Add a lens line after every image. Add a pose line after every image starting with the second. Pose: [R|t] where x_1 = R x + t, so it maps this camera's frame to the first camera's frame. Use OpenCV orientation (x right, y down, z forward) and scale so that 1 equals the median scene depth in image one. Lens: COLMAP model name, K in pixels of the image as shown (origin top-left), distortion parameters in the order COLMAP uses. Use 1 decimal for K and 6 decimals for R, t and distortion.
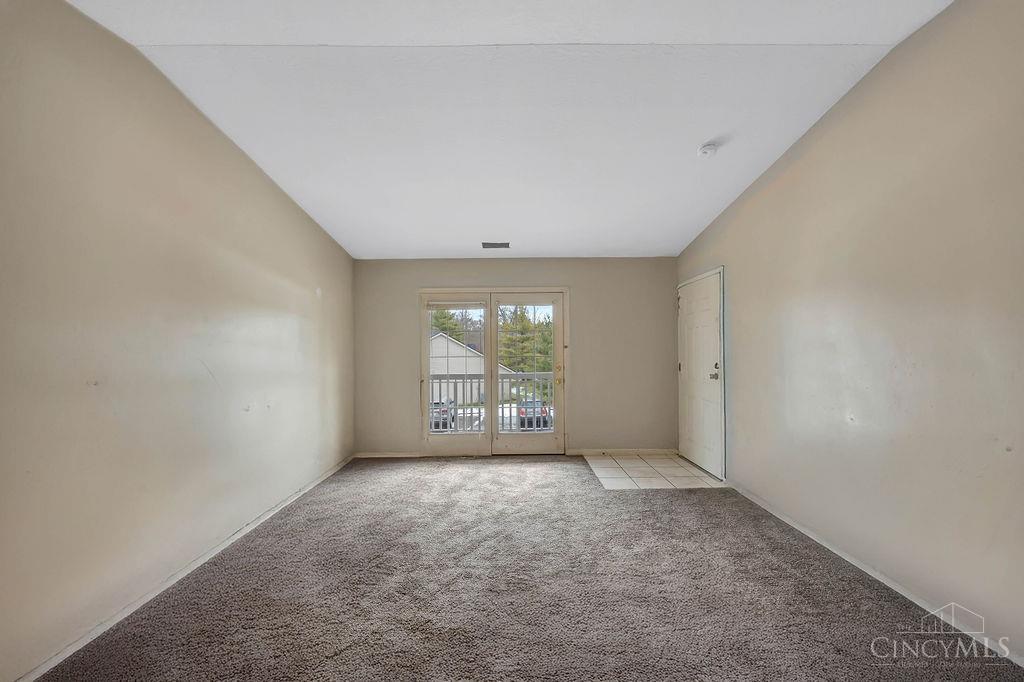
lens RADIAL K [[398.5, 0, 521.6], [0, 398.5, 345.2], [0, 0, 1]] dist [-0.000479, 0.000850]
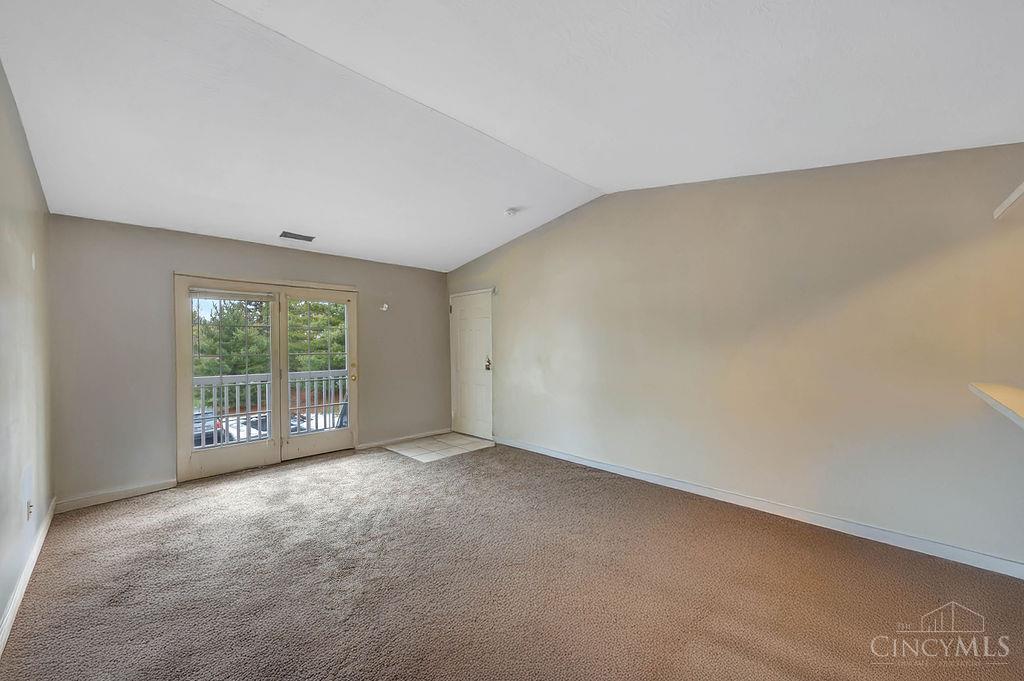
lens RADIAL K [[398.5, 0, 533.7], [0, 398.5, 346.6], [0, 0, 1]] dist [-0.000479, 0.000850]
pose [[0.689738, 0.002765, 0.724053, -0.398838], [-0.008220, 0.999958, 0.004012, 0.001721], [-0.724012, -0.008719, 0.689732, -0.063099]]
